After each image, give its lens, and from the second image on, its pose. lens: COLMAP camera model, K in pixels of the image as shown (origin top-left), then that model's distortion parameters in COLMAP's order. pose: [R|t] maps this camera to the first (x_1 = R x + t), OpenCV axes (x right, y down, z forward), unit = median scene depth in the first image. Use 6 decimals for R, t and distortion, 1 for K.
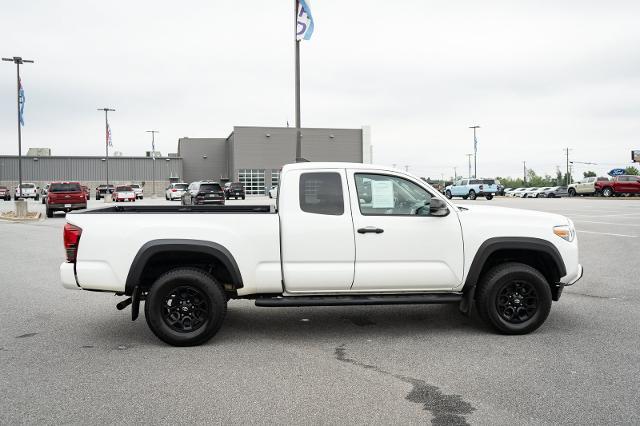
lens RADIAL K [[577.4, 0, 320.0], [0, 577.4, 213.0], [0, 0, 1]] dist [-0.010709, -0.000853]
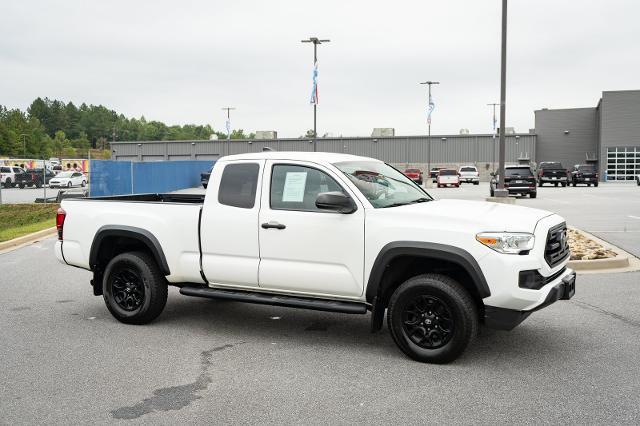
lens RADIAL K [[687.0, 0, 292.1], [0, 687.0, 212.1], [0, 0, 1]] dist [0.013697, 0.001036]
pose [[0.826789, 0.034126, -0.561476, 0.726645], [-0.024935, 0.999400, 0.024025, -0.019057], [0.561959, -0.005863, 0.827144, 0.096173]]
